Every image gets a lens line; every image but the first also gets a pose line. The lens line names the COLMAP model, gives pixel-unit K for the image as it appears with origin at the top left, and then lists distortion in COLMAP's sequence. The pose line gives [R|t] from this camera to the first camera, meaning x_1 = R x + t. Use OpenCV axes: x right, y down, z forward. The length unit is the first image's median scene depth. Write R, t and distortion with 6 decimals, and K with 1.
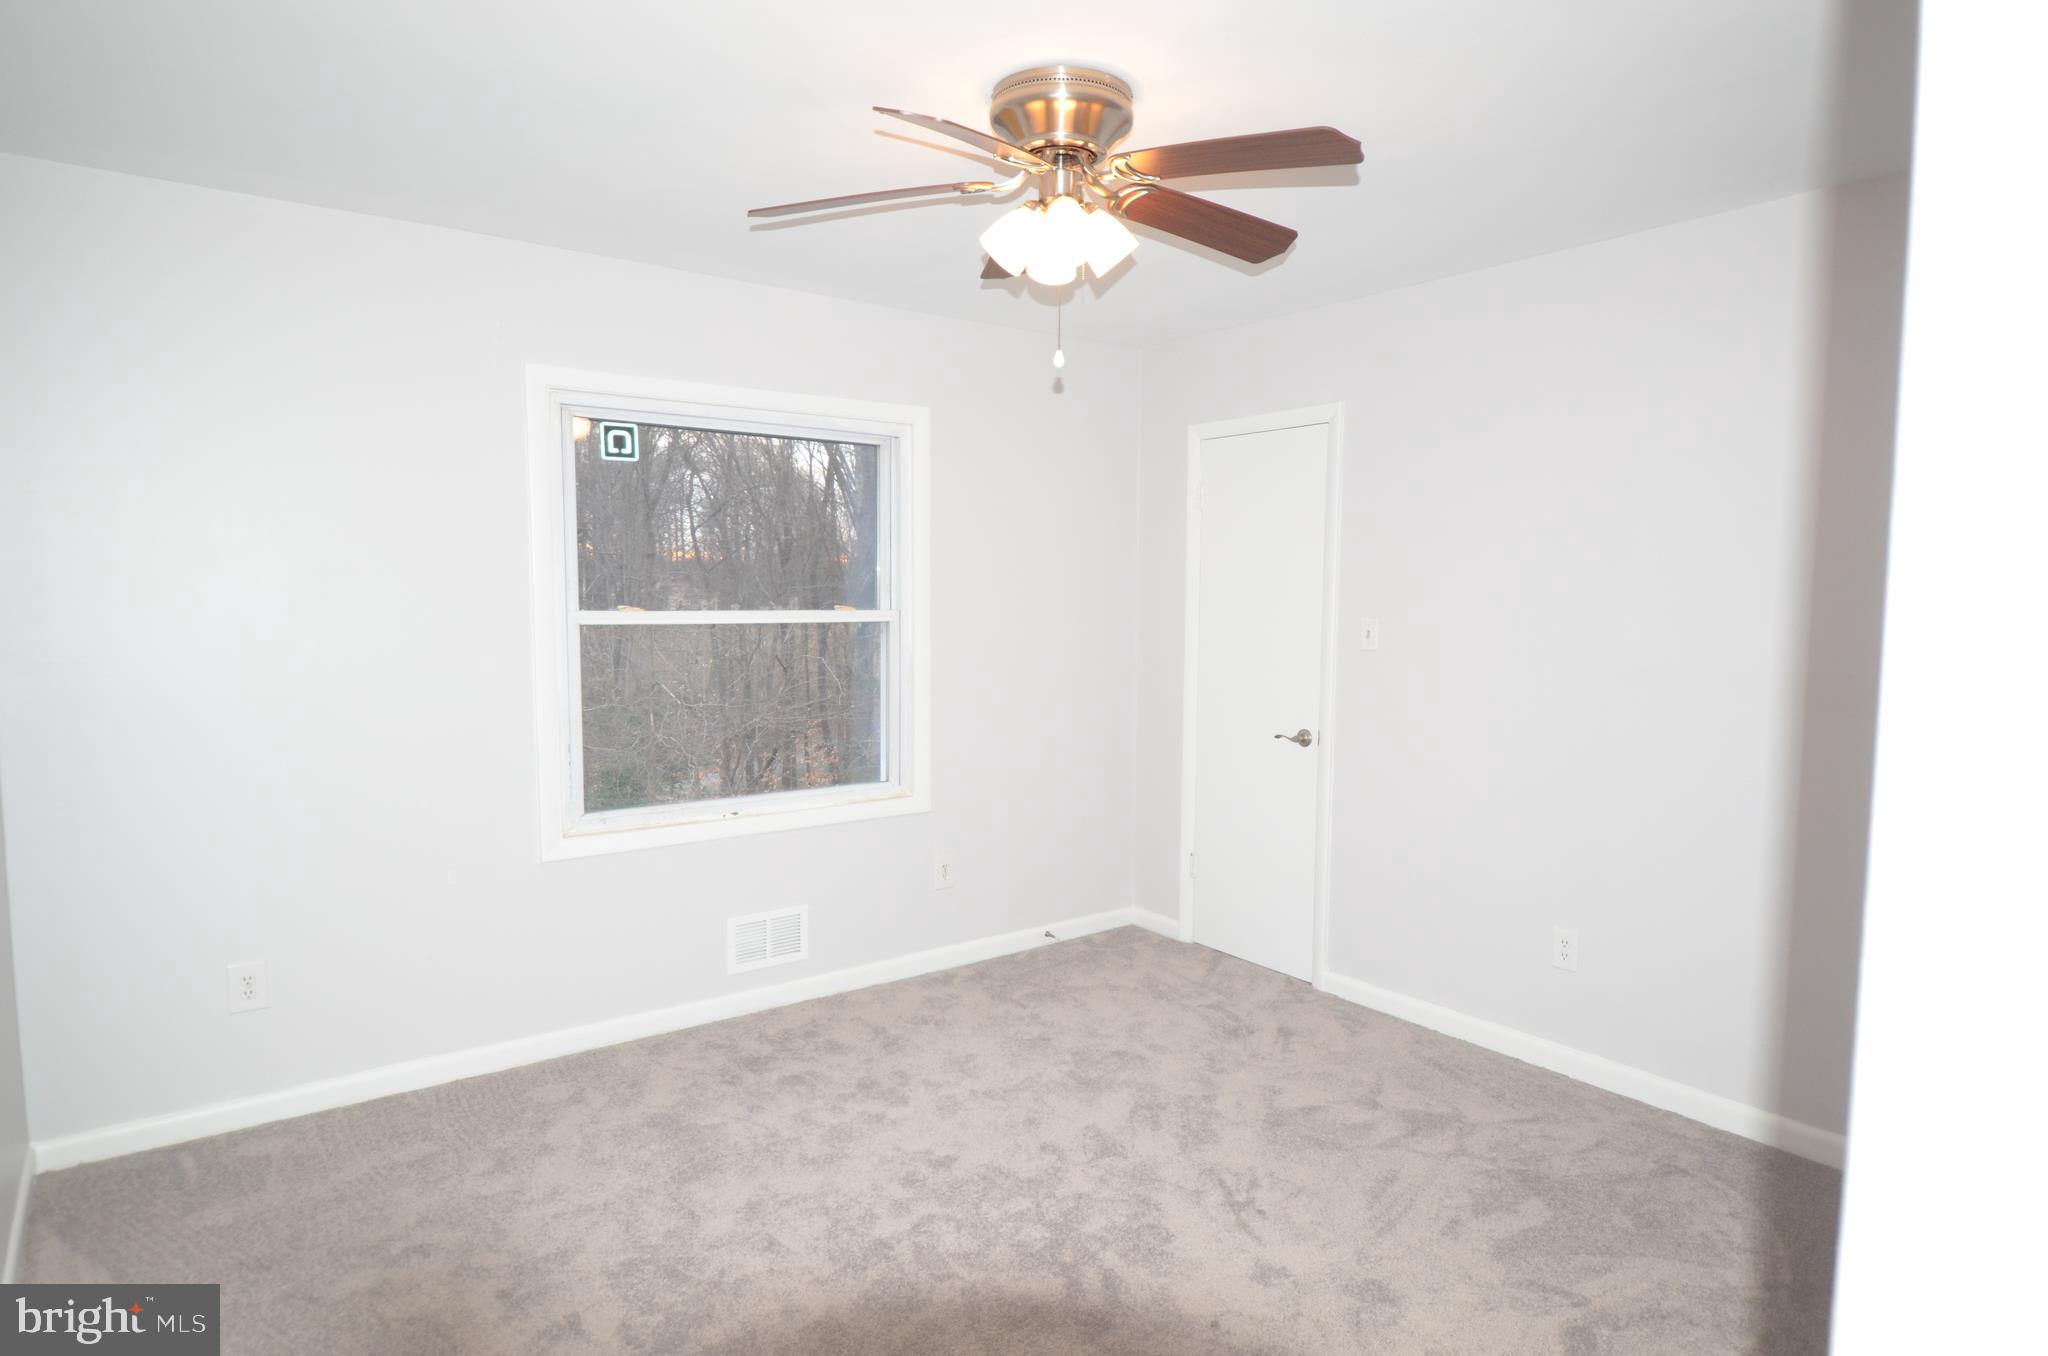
lens RADIAL K [[1190.2, 0, 1050.9], [0, 1190.2, 701.9], [0, 0, 1]] dist [0.019553, -0.000119]
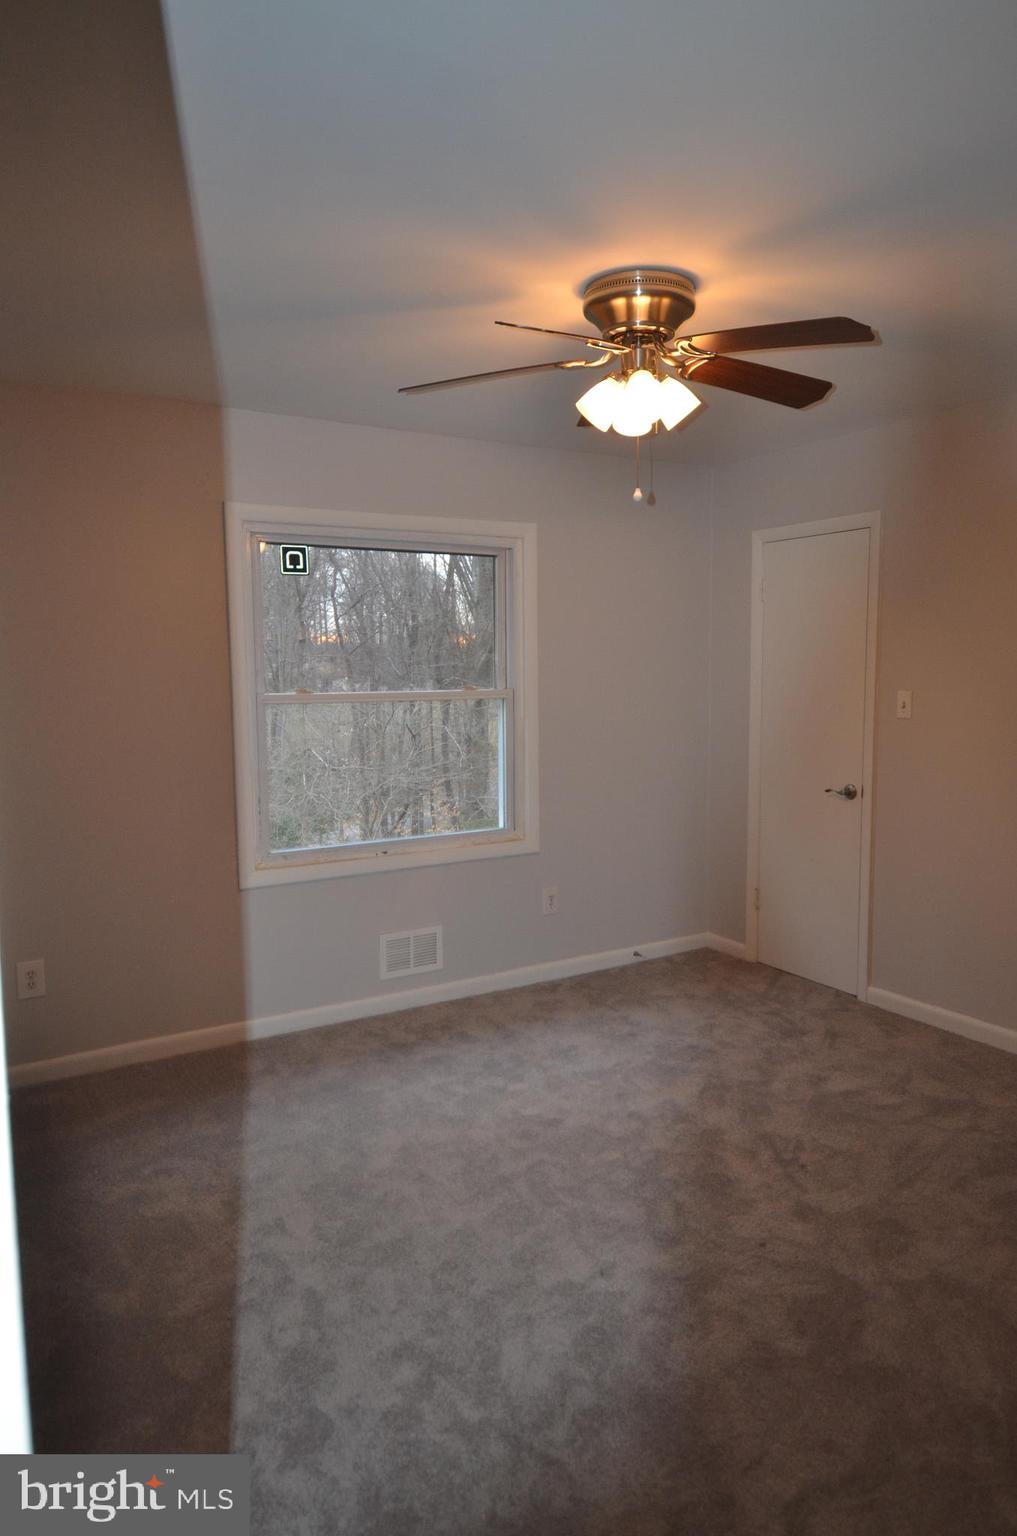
lens RADIAL K [[1054.1, 0, 509.9], [0, 1054.1, 768.7], [0, 0, 1]] dist [-0.000253, -0.001306]
pose [[0.991917, -0.004702, -0.126802, 0.008840], [0.005308, 0.999976, 0.004444, 0.000692], [0.126778, -0.005082, 0.991918, -0.102063]]
